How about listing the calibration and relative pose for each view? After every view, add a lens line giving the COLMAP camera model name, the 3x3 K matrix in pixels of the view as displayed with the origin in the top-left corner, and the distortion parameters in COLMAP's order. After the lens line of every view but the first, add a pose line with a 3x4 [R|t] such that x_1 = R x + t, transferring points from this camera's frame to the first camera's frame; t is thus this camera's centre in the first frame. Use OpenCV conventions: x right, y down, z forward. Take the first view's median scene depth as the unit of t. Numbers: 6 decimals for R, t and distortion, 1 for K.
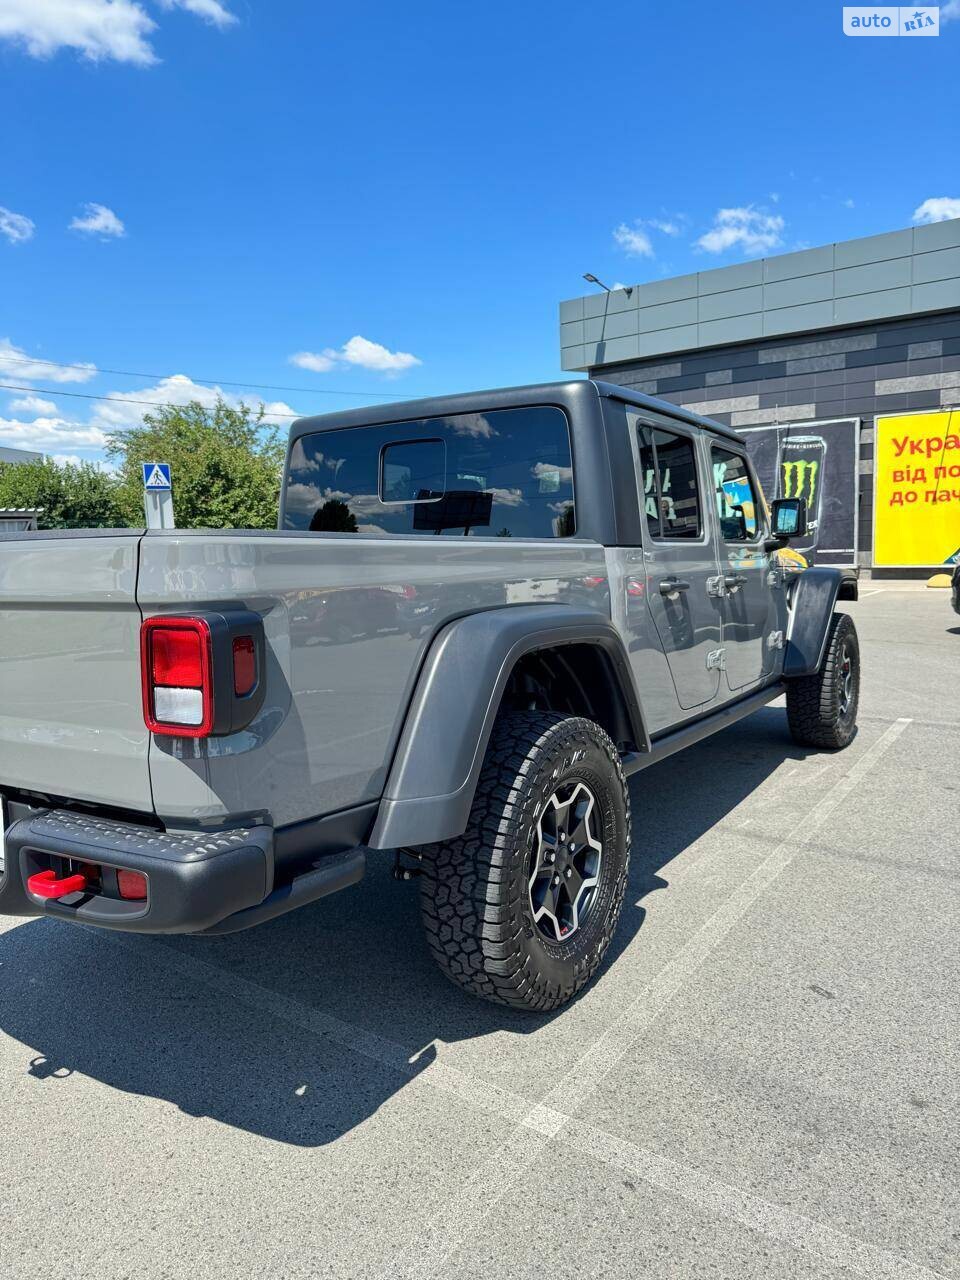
lens RADIAL K [[903.8, 0, 476.5], [0, 903.8, 638.7], [0, 0, 1]] dist [0.006731, -0.003480]
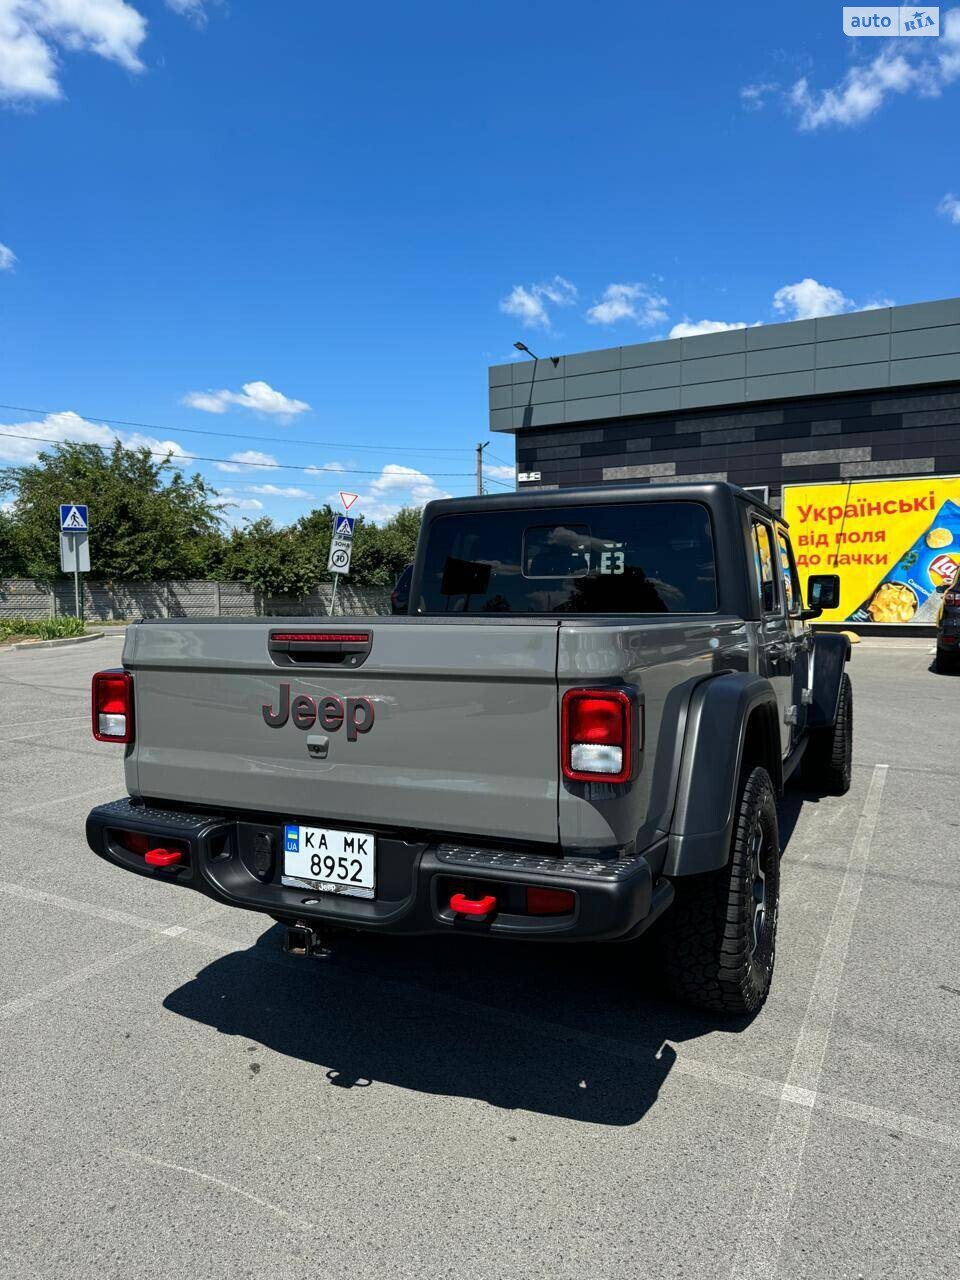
lens RADIAL K [[904.7, 0, 482.2], [0, 904.7, 625.5], [0, 0, 1]] dist [0.006099, -0.000806]
pose [[0.991513, 0.014768, 0.129164, -0.239614], [-0.006223, 0.997779, -0.066313, -0.010120], [-0.129856, 0.064946, 0.989404, -0.095360]]
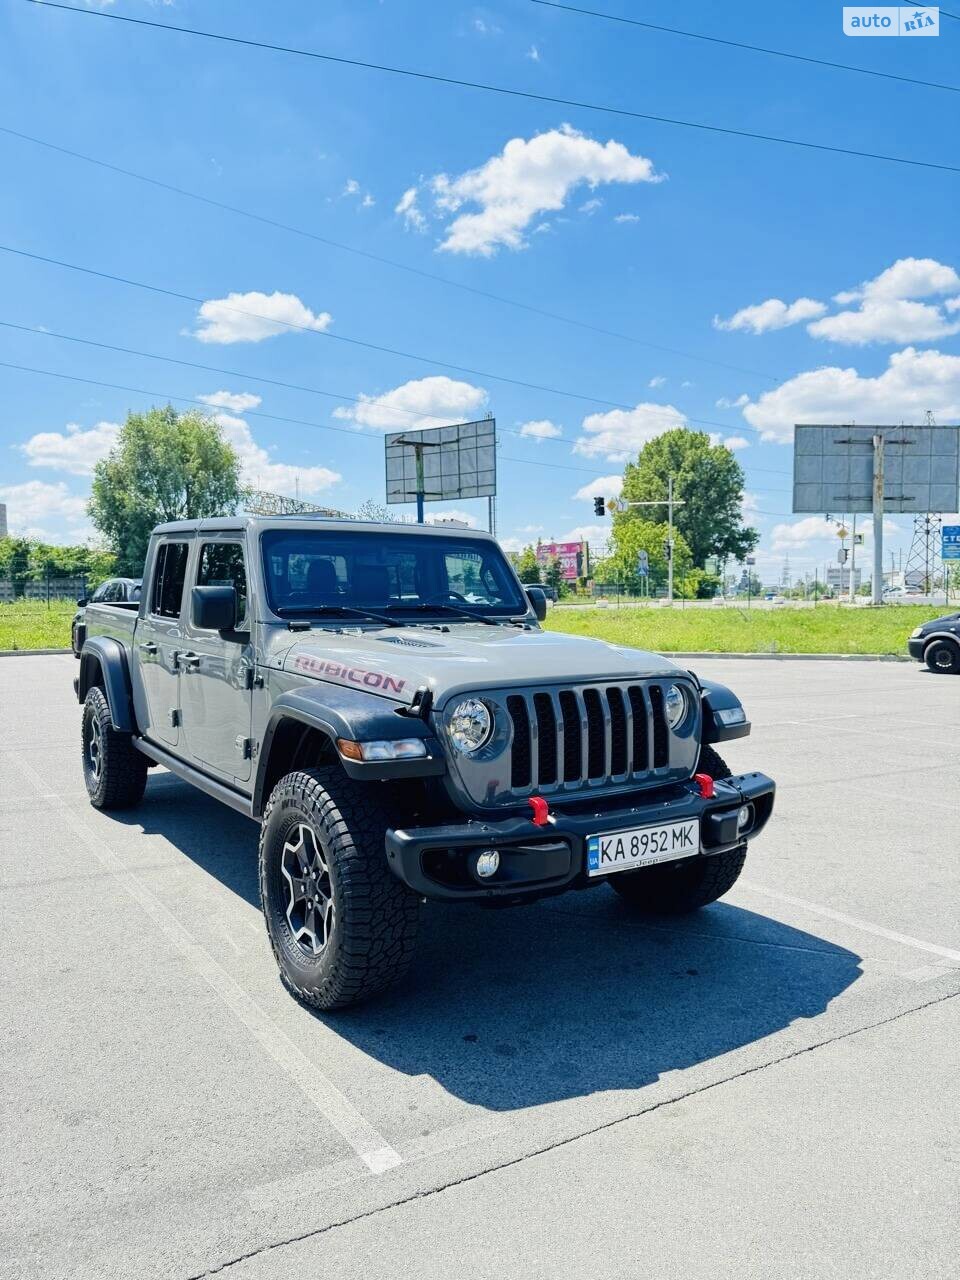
lens RADIAL K [[906.7, 0, 472.0], [0, 906.7, 610.0], [0, 0, 1]] dist [0.005842, -0.001728]
pose [[-0.383765, 0.043358, -0.922412, 1.093445], [-0.089820, 0.992408, 0.084018, -0.231038], [0.919052, 0.115094, -0.376957, 1.583027]]
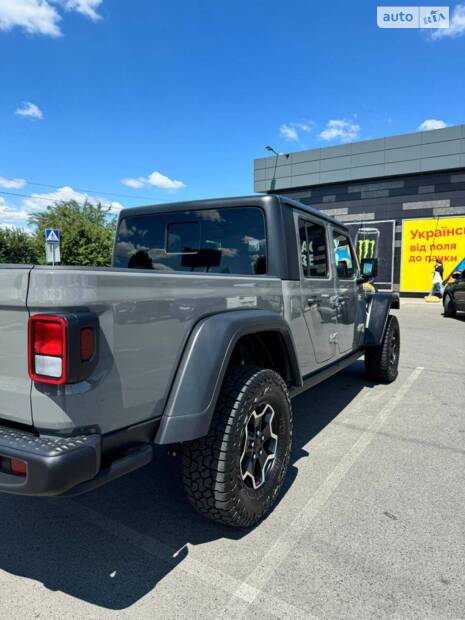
lens RADIAL K [[439.6, 0, 233.9], [0, 439.6, 307.5], [0, 0, 1]] dist [-0.004456, -0.006176]
pose [[0.998052, 0.027630, 0.055931, -0.007667], [-0.025990, 0.999217, -0.029839, -0.008267], [-0.056712, 0.028328, 0.997989, 0.045517]]
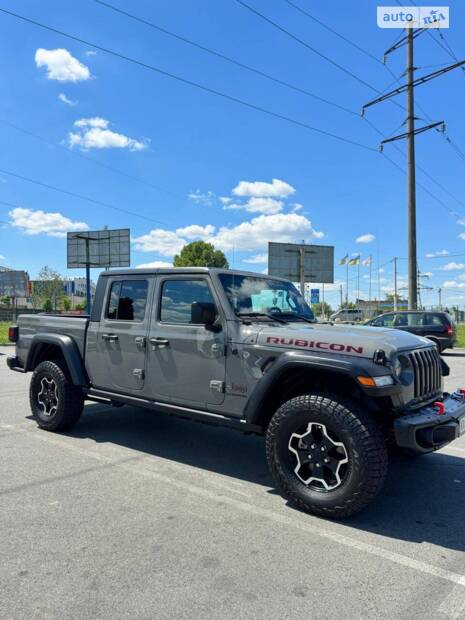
lens RADIAL K [[434.5, 0, 235.8], [0, 434.5, 309.3], [0, 0, 1]] dist [0.045249, -0.049524]
pose [[-0.071679, 0.005950, -0.997410, 1.164159], [-0.117479, 0.992972, 0.014366, -0.158102], [0.990485, 0.118204, -0.070477, 1.116402]]
